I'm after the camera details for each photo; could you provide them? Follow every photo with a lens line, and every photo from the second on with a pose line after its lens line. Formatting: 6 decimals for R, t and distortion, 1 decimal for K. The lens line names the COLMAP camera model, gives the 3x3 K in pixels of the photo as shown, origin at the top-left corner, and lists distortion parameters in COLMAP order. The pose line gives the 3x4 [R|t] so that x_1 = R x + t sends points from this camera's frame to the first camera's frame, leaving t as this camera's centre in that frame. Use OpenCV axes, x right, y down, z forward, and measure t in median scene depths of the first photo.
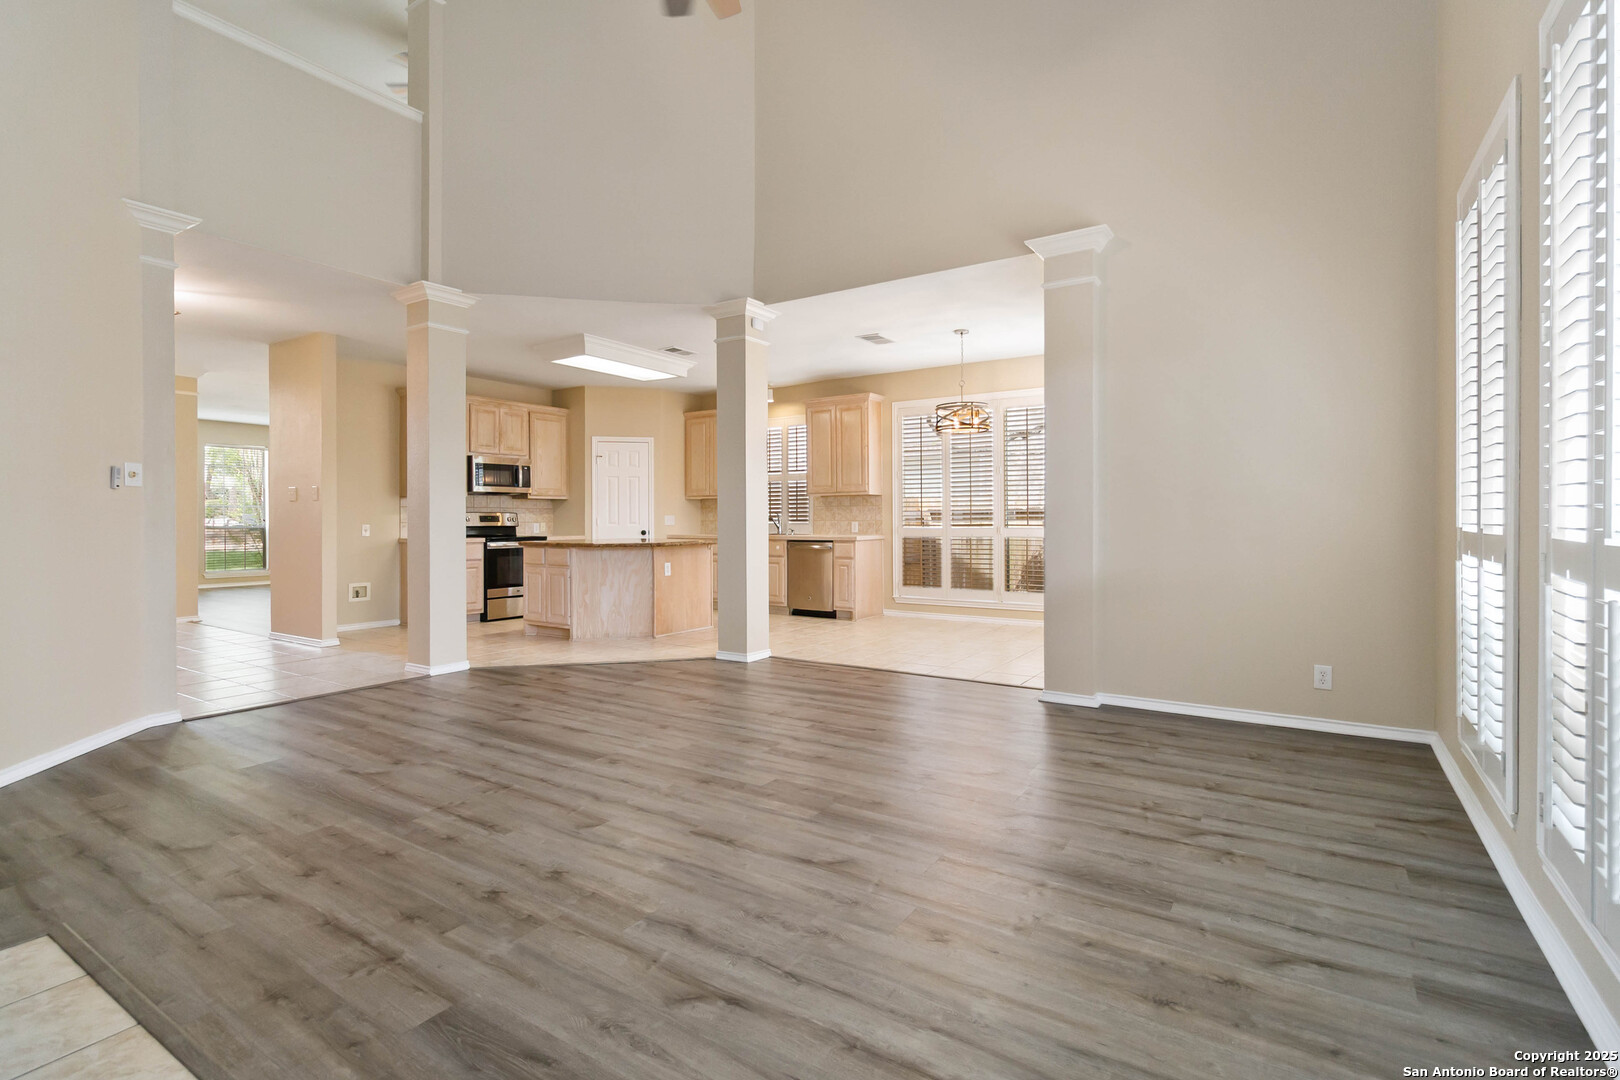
lens RADIAL K [[750.6, 0, 814.9], [0, 750.6, 522.7], [0, 0, 1]] dist [0.004385, 0.000120]
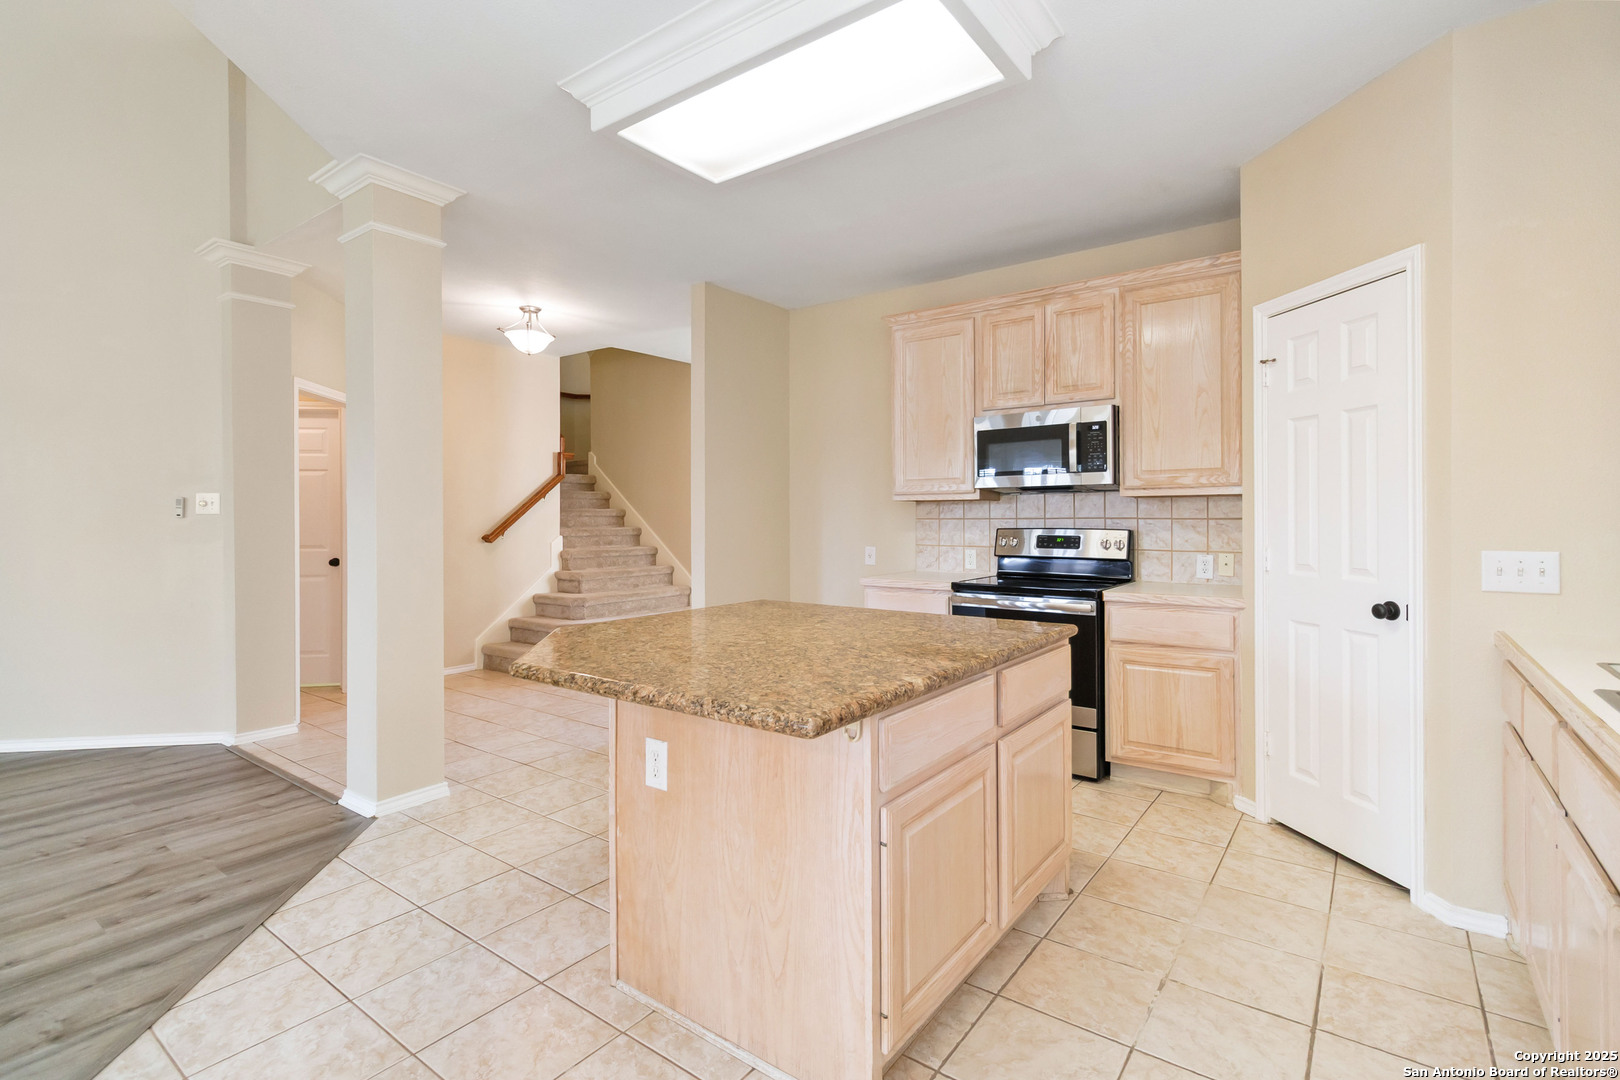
lens RADIAL K [[750.6, 0, 814.9], [0, 750.6, 522.7], [0, 0, 1]] dist [0.004385, 0.000120]
pose [[-0.057404, 0.010176, -0.998299, 0.055433], [-0.001483, 0.999946, 0.010278, -0.022302], [0.998350, 0.002071, -0.057386, 0.883506]]
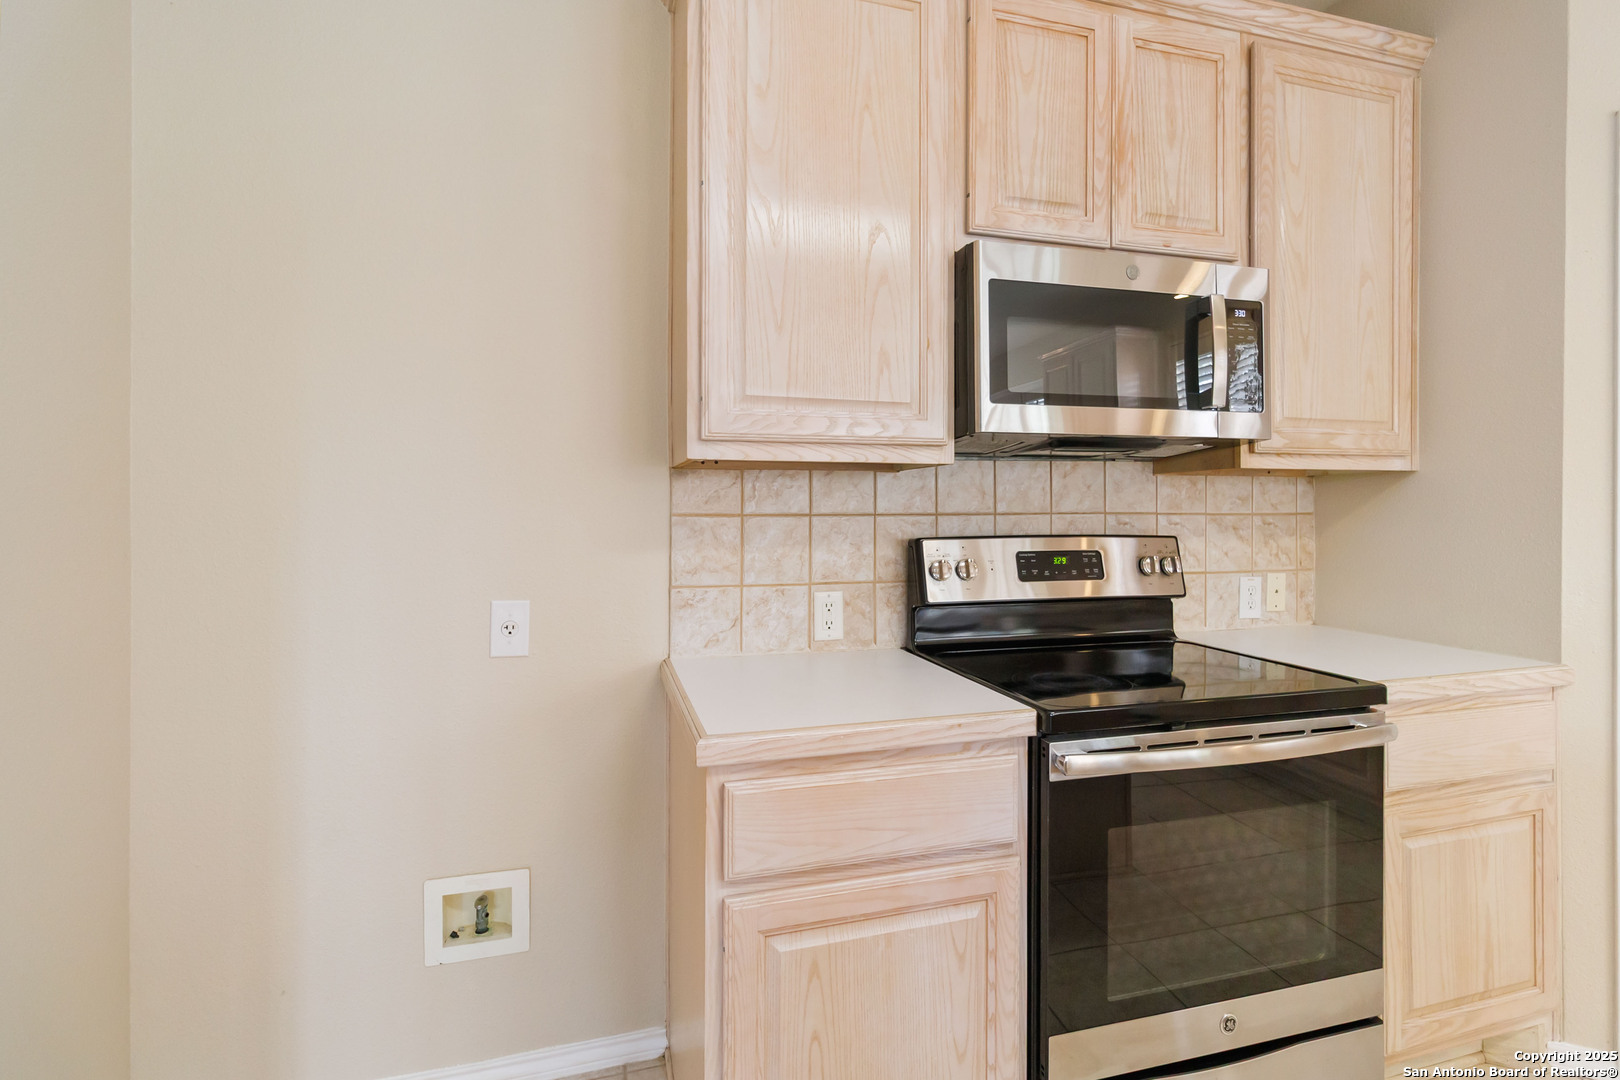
lens RADIAL K [[776.8, 0, 821.8], [0, 776.8, 512.2], [0, 0, 1]] dist [0.000076, 0.001251]
pose [[0.758716, 0.002621, -0.651416, -0.343309], [-0.004429, 0.999990, -0.001136, -0.020197], [0.651406, 0.003747, 0.758720, 0.793265]]
